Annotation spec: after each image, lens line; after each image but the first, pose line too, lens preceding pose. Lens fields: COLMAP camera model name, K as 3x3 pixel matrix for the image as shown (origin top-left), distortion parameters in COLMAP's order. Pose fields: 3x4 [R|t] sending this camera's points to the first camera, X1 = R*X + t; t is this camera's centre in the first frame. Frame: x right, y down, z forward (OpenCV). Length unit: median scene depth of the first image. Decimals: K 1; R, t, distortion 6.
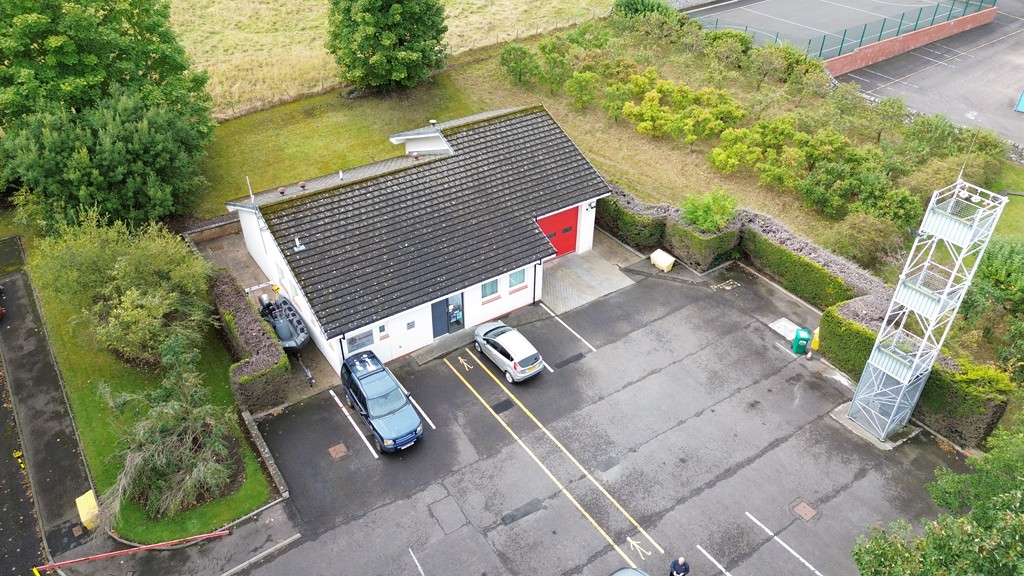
lens RADIAL K [[721.0, 0, 511.2], [0, 721.0, 286.1], [0, 0, 1]] dist [0.079406, -0.077980]
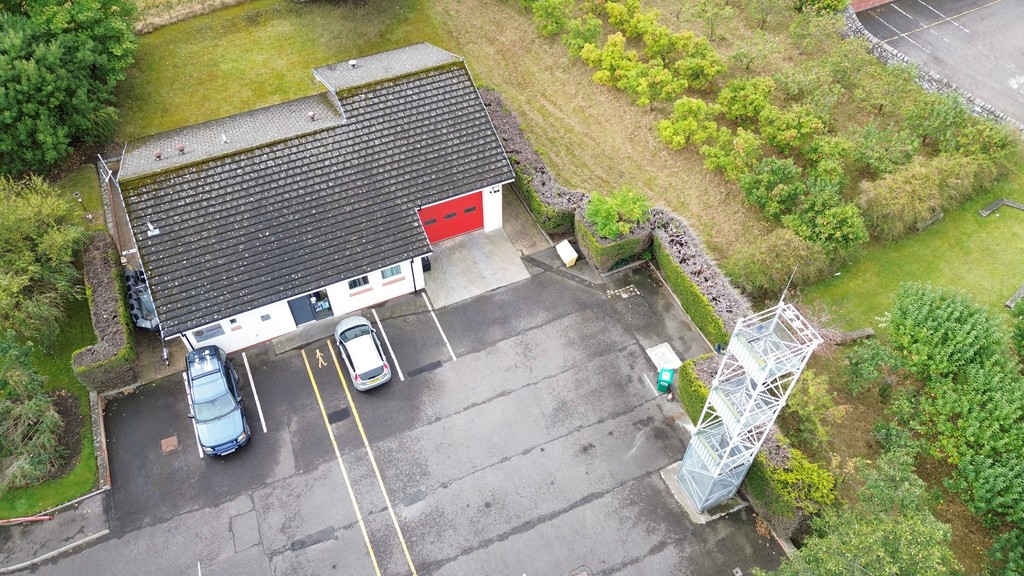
lens RADIAL K [[721.0, 0, 511.2], [0, 721.0, 286.1], [0, 0, 1]] dist [0.079406, -0.077980]
pose [[0.984933, 0.127675, -0.116648, 0.279161], [-0.093723, 0.960937, 0.260416, -0.255928], [0.145340, -0.245560, 0.958424, 0.090355]]
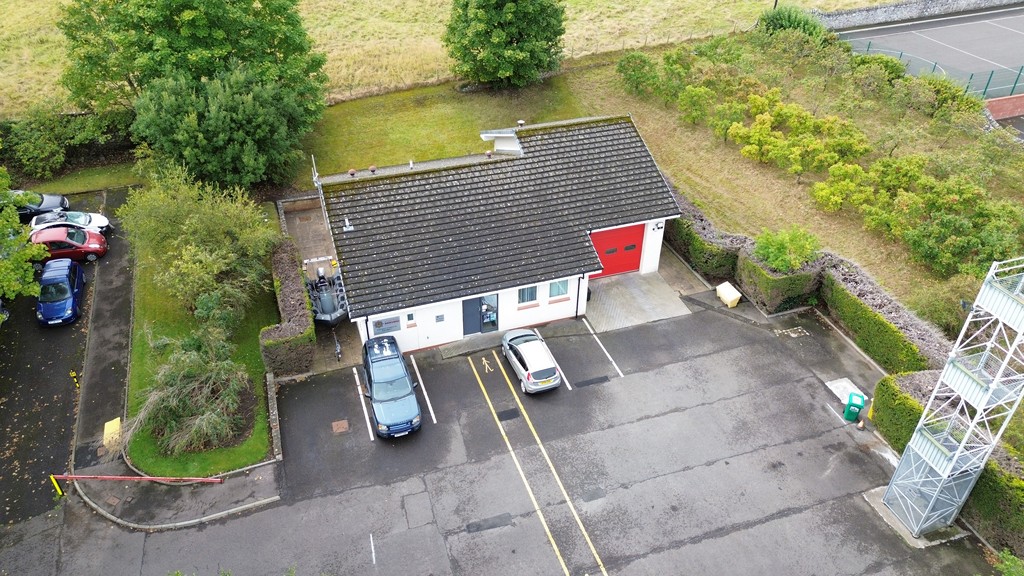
lens RADIAL K [[721.0, 0, 511.2], [0, 721.0, 286.1], [0, 0, 1]] dist [0.079406, -0.077980]
pose [[0.964288, 0.152468, -0.216567, 0.155367], [-0.152633, 0.988152, 0.016067, -0.020334], [0.216451, 0.017562, 0.976136, 0.029578]]
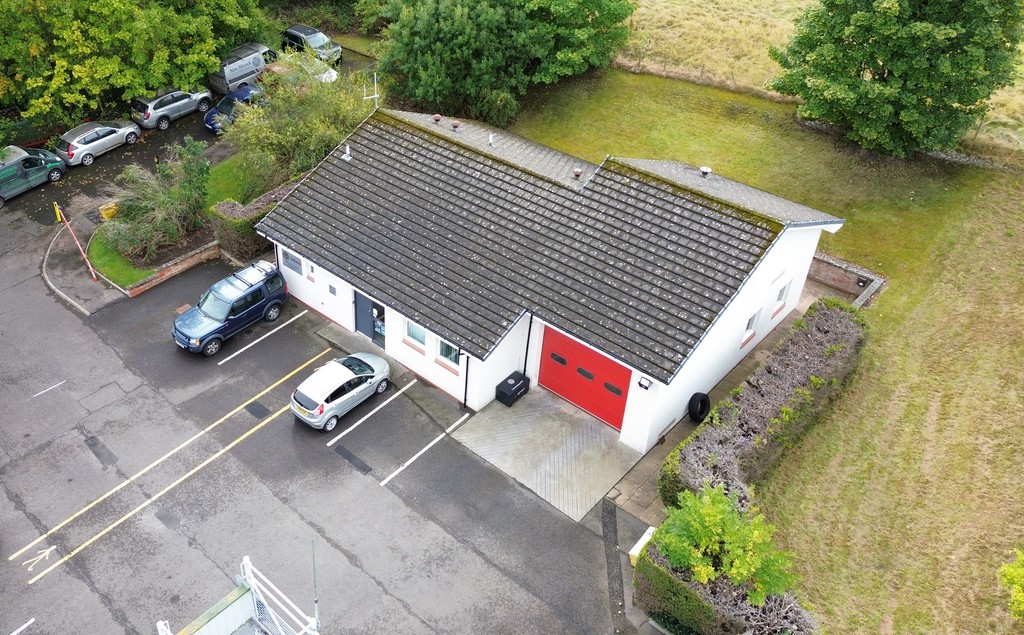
lens RADIAL K [[880.4, 0, 396.9], [0, 880.4, 280.6], [0, 0, 1]] dist [0.083738, -0.091107]
pose [[0.200746, 0.557585, -0.805481, 0.651373], [-0.563309, 0.738393, 0.370753, -0.352201], [0.801489, 0.379308, 0.462322, 0.524191]]
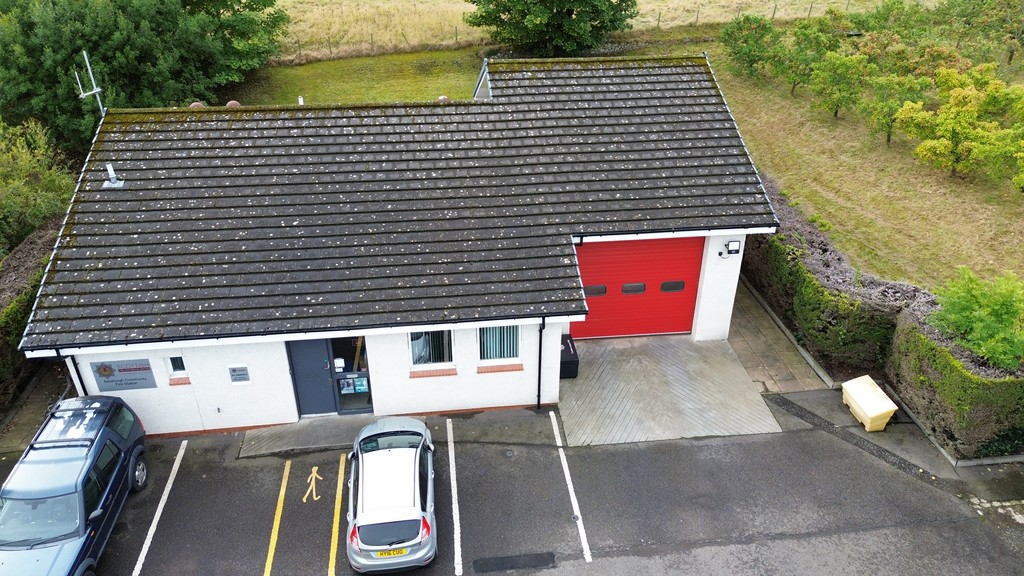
lens RADIAL K [[721.0, 0, 511.2], [0, 721.0, 286.1], [0, 0, 1]] dist [0.079406, -0.077980]
pose [[0.885157, 0.227839, -0.405692, 0.200680], [-0.264676, 0.963654, -0.036289, -0.033219], [0.382678, 0.139498, 0.913289, 0.549392]]
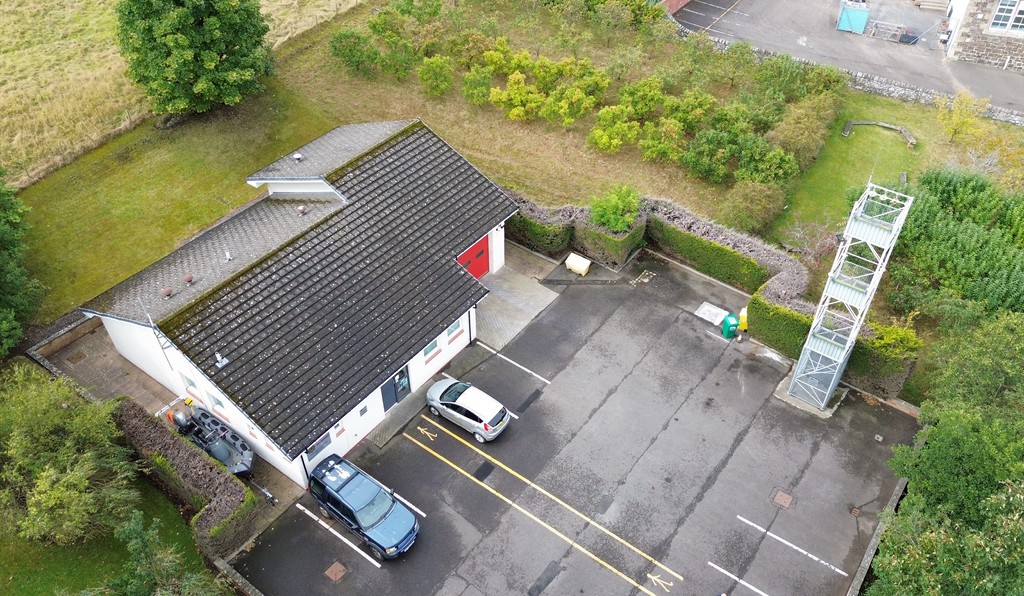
lens RADIAL K [[791.9, 0, 521.8], [0, 791.9, 301.7], [0, 0, 1]] dist [0.076616, -0.073214]
pose [[0.944791, -0.222495, 0.240554, -0.147632], [0.190022, 0.970105, 0.150955, -0.180344], [-0.266950, -0.096910, 0.958825, -0.018520]]
